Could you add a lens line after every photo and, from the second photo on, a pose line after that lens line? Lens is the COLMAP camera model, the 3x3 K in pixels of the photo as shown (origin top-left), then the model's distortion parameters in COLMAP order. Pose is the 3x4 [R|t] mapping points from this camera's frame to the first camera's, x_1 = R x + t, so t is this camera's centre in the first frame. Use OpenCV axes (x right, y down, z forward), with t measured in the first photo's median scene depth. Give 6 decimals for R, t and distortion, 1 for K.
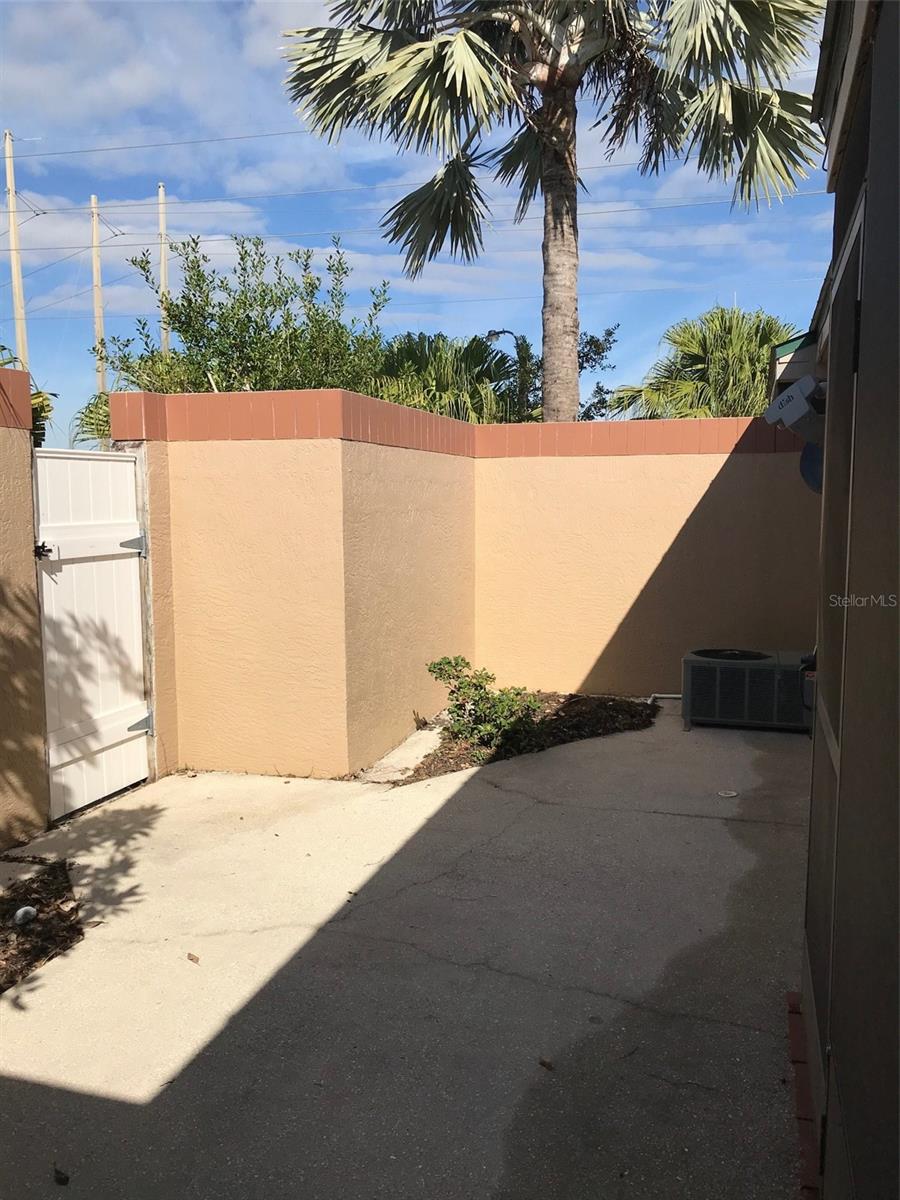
lens RADIAL K [[991.8, 0, 450.0], [0, 991.8, 600.0], [0, 0, 1]] dist [0.028290, 0.007051]
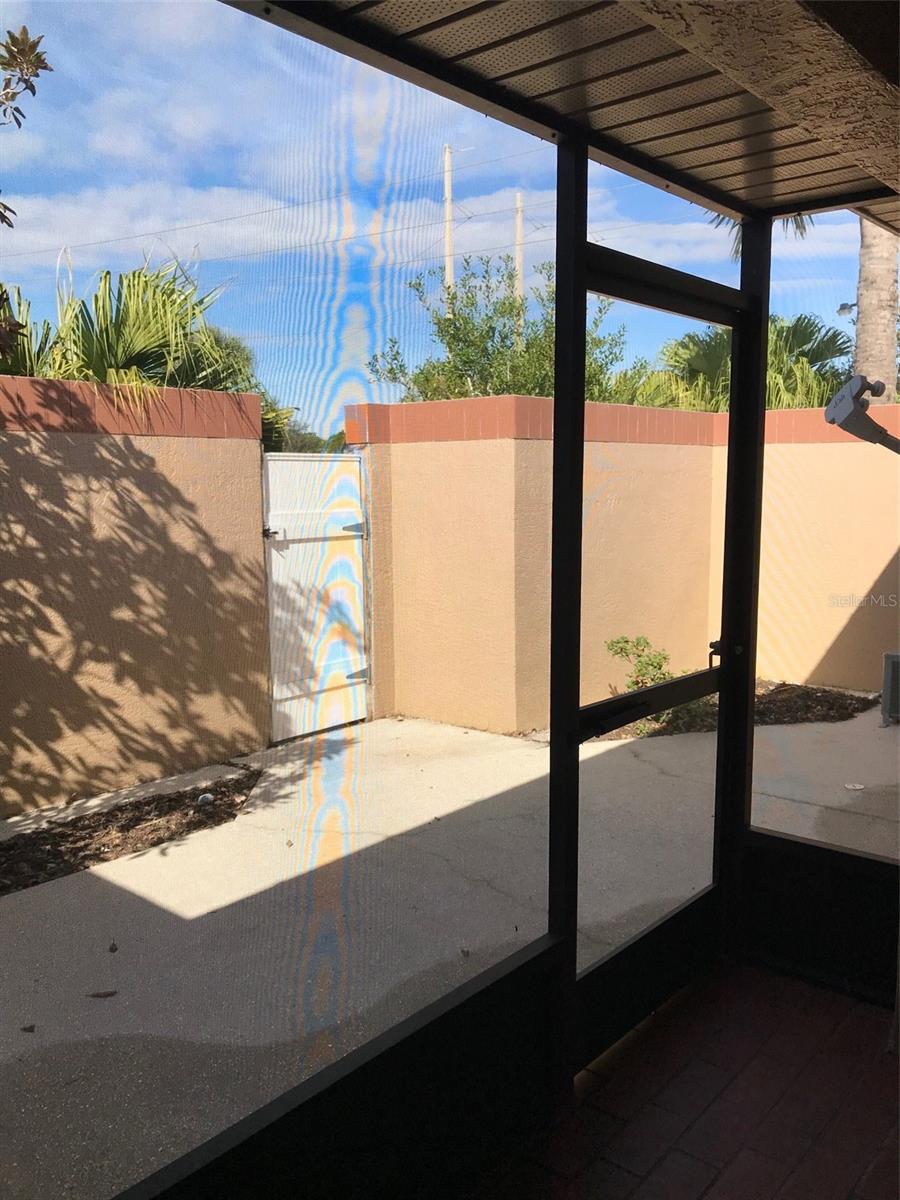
lens RADIAL K [[985.2, 0, 450.4], [0, 985.2, 592.6], [0, 0, 1]] dist [0.159265, -0.349688]
pose [[0.915668, 0.042389, -0.399695, 0.306166], [-0.037173, 0.999092, 0.020796, -0.006339], [0.400214, -0.004184, 0.916412, -0.084609]]
